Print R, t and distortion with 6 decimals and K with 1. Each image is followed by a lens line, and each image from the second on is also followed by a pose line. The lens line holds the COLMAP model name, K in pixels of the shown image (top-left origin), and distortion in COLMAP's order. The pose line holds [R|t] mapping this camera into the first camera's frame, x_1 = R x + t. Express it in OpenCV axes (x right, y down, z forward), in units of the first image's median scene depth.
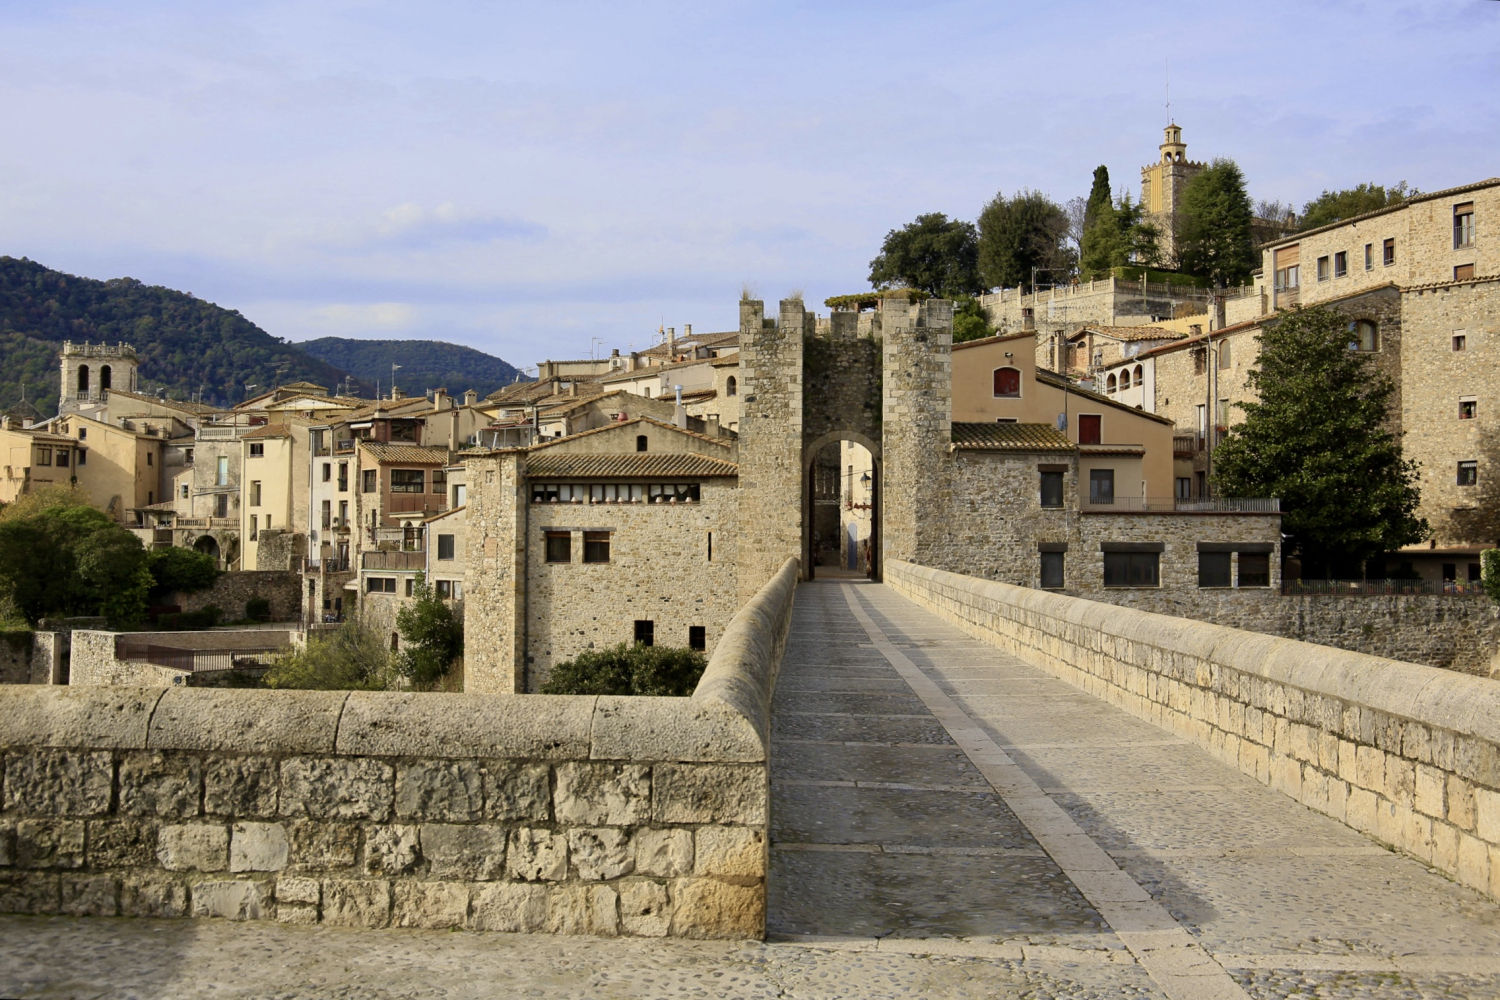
lens RADIAL K [[1622.1, 0, 750.0], [0, 1622.1, 500.0], [0, 0, 1]] dist [0.012899, 0.019176]
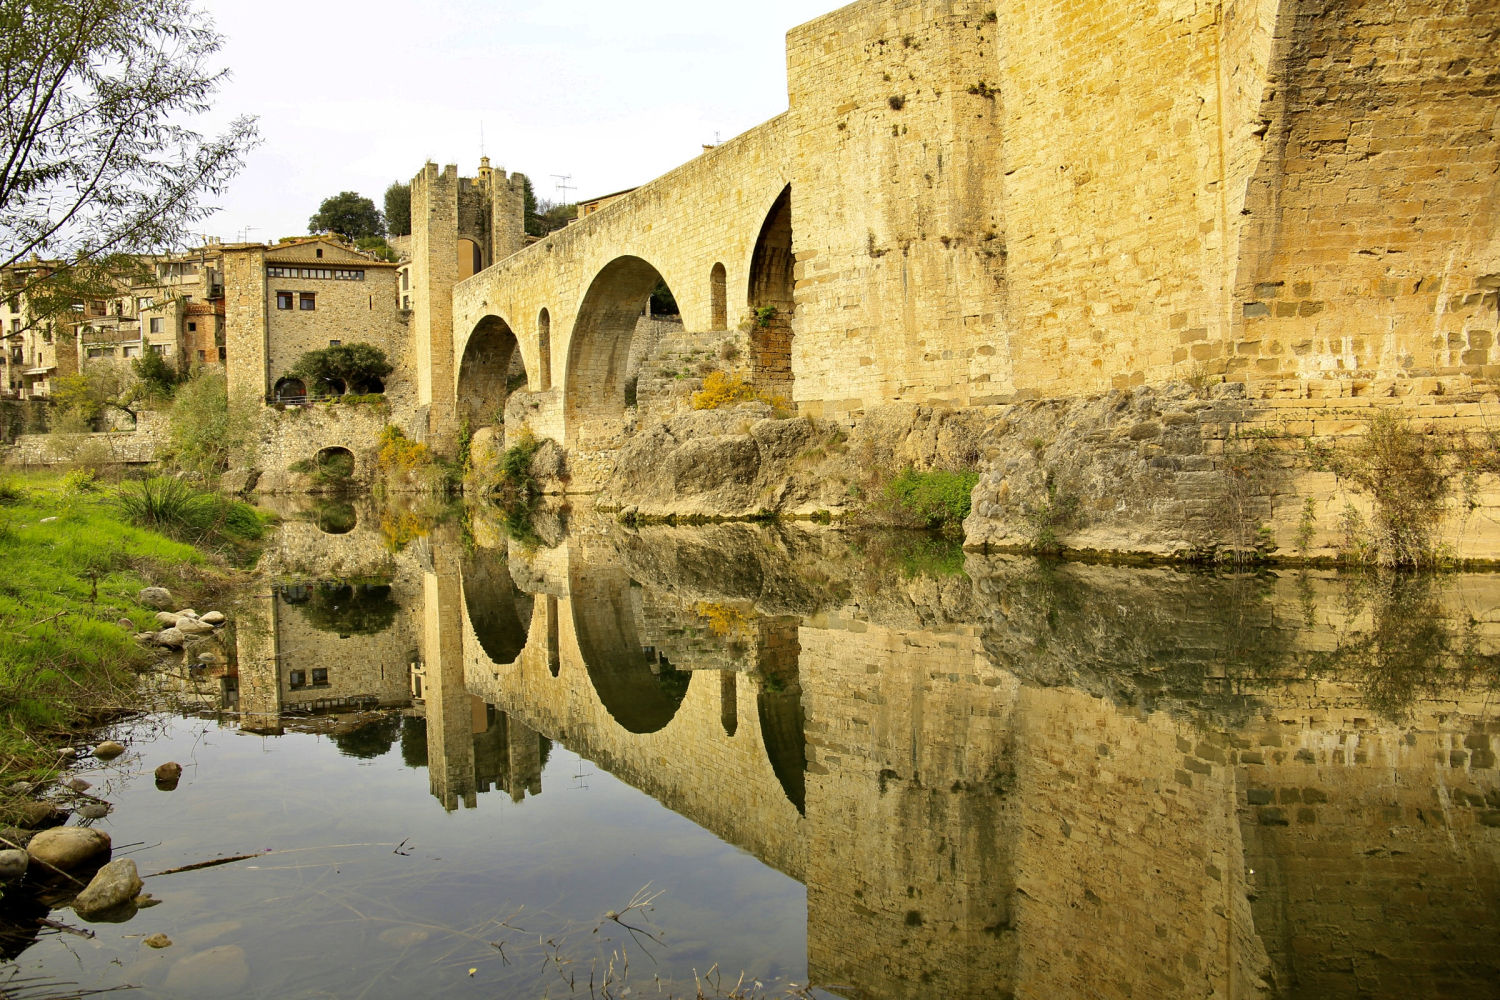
lens RADIAL K [[1031.3, 0, 750.7], [0, 1031.3, 472.2], [0, 0, 1]] dist [-0.127002, 0.094859]
pose [[0.825894, -0.034351, 0.562778, -0.212115], [0.013992, 0.999084, 0.040448, 0.118609], [-0.563651, -0.025531, 0.825618, -0.166445]]
